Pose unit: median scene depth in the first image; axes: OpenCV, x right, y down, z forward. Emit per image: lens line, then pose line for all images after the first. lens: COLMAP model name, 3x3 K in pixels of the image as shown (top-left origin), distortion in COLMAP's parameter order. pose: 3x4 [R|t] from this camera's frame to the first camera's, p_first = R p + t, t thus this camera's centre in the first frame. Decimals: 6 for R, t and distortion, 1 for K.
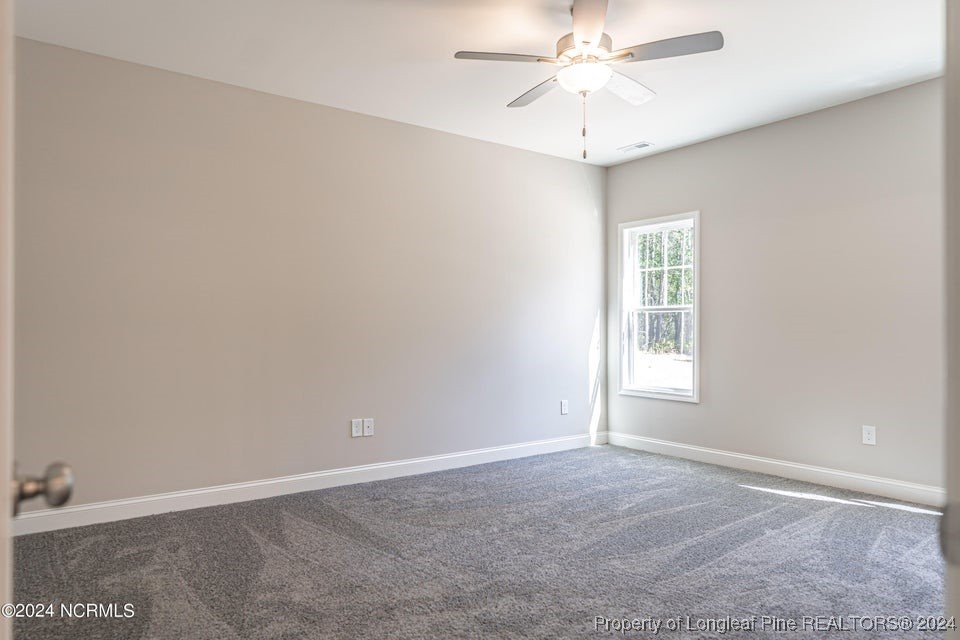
lens RADIAL K [[650.3, 0, 476.3], [0, 650.3, 323.1], [0, 0, 1]] dist [-0.002181, 0.003416]
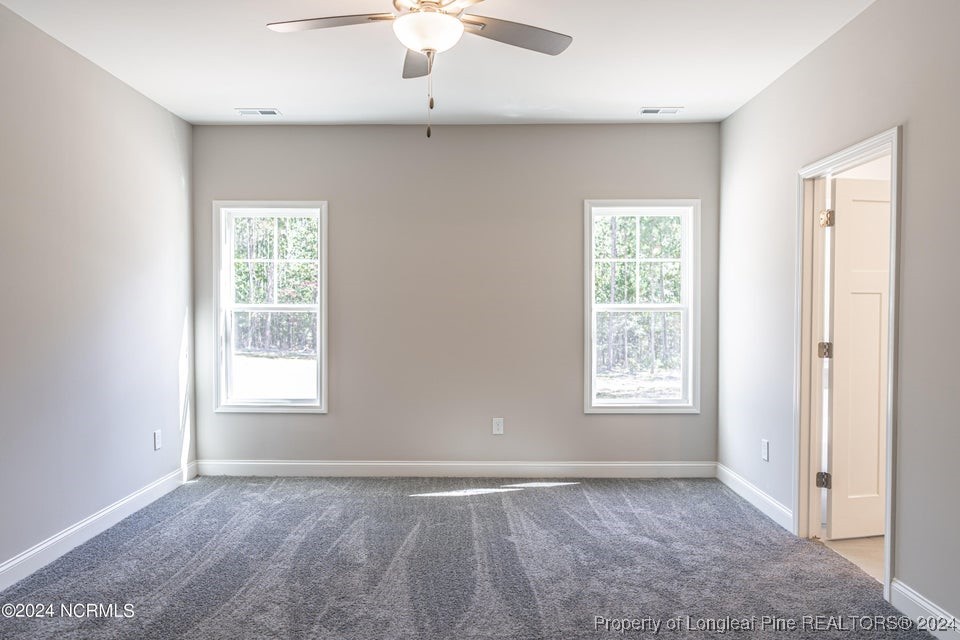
lens RADIAL K [[650.3, 0, 476.3], [0, 650.3, 323.1], [0, 0, 1]] dist [-0.002181, 0.003416]
pose [[0.598197, -0.017240, 0.801163, -0.260074], [-0.009322, 0.999551, 0.028469, -0.031072], [-0.801295, -0.024498, 0.597768, 0.289921]]
